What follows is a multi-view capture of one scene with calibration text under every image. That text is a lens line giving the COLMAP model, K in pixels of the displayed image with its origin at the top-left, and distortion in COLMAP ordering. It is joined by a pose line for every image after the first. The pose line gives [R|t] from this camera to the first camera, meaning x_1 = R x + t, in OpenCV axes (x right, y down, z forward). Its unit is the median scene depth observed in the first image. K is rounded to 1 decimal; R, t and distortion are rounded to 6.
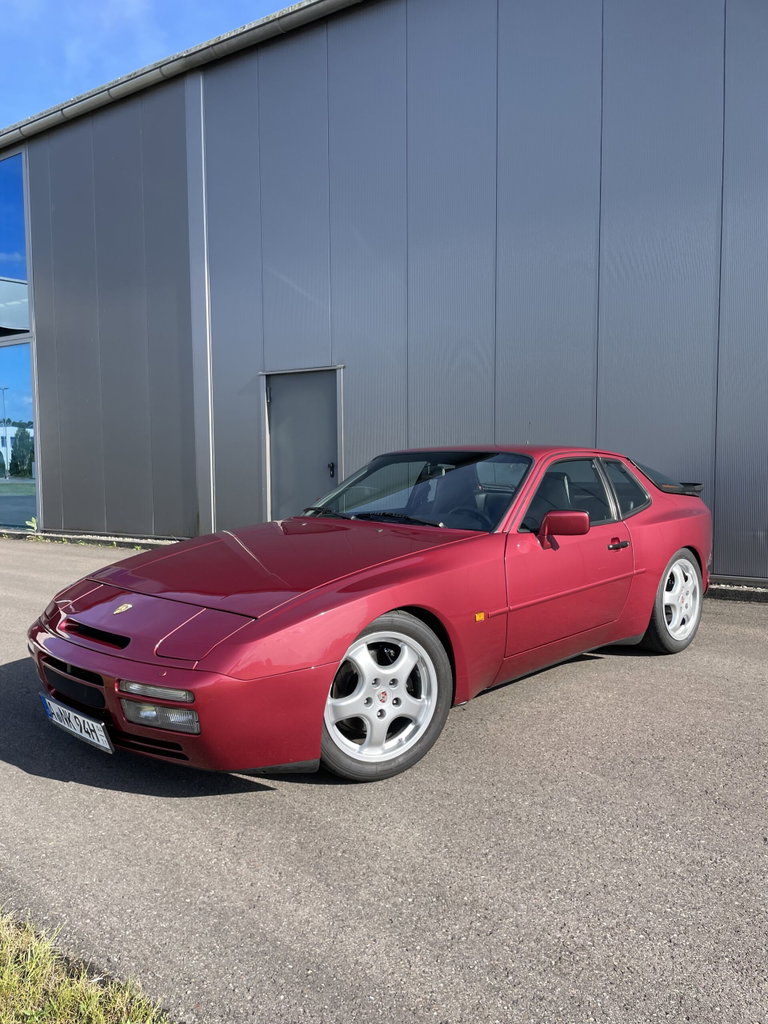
lens RADIAL K [[788.7, 0, 383.8], [0, 788.7, 506.0], [0, 0, 1]] dist [0.084767, -0.112400]
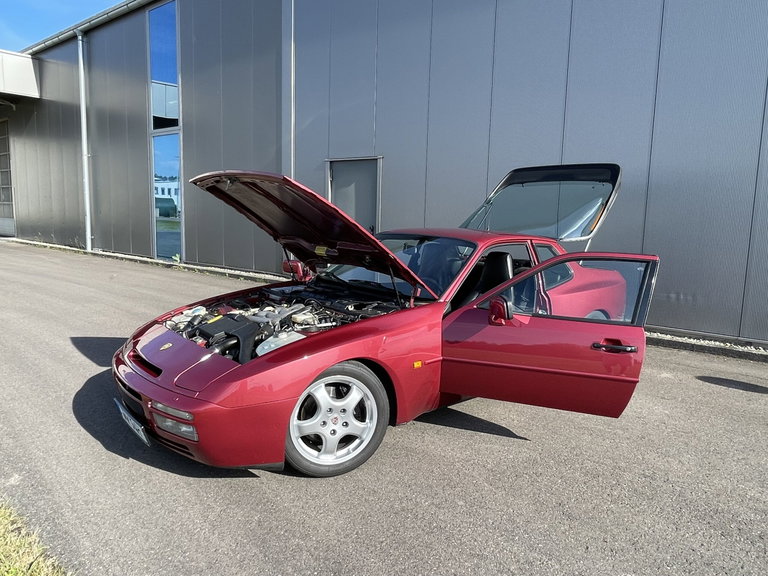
lens RADIAL K [[554.8, 0, 381.3], [0, 554.8, 286.6], [0, 0, 1]] dist [0.006642, -0.003377]
pose [[0.993767, 0.045542, -0.101753, 0.172679], [-0.037488, 0.996113, 0.079705, -0.081426], [0.104988, -0.075394, 0.991611, 0.041742]]
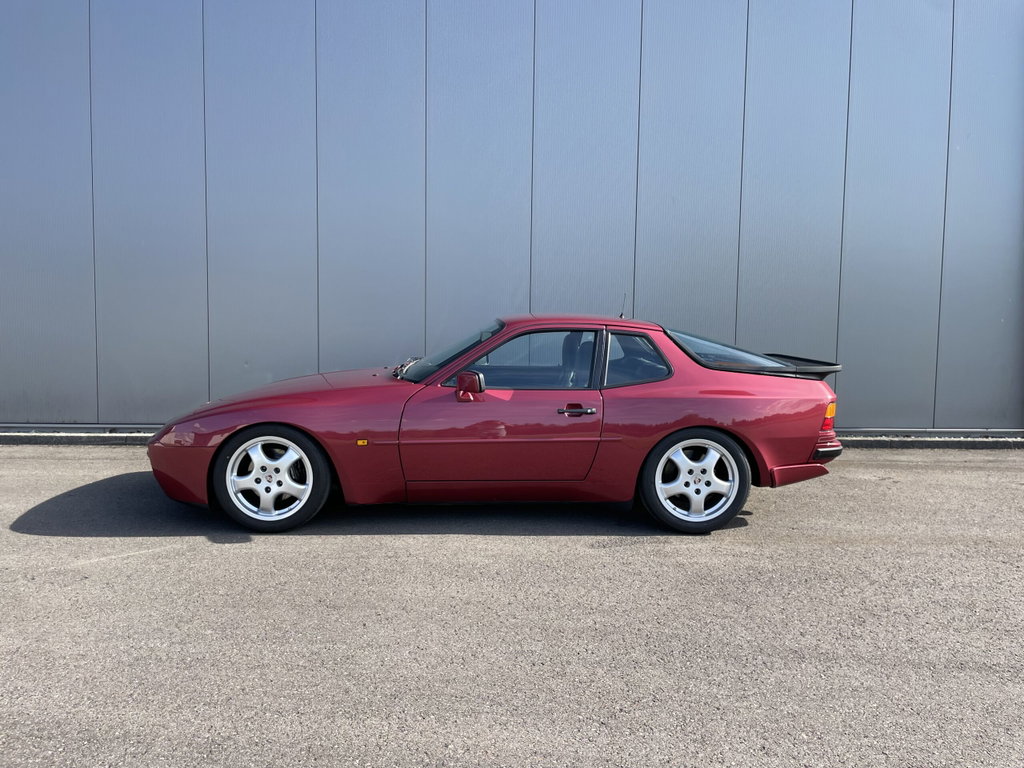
lens RADIAL K [[788.7, 0, 509.5], [0, 788.7, 382.4], [0, 0, 1]] dist [0.084767, -0.112400]
pose [[0.805308, -0.034471, 0.591854, -0.074255], [0.018514, 0.999284, 0.033010, -0.013854], [-0.592568, -0.015626, 0.805369, -0.150976]]
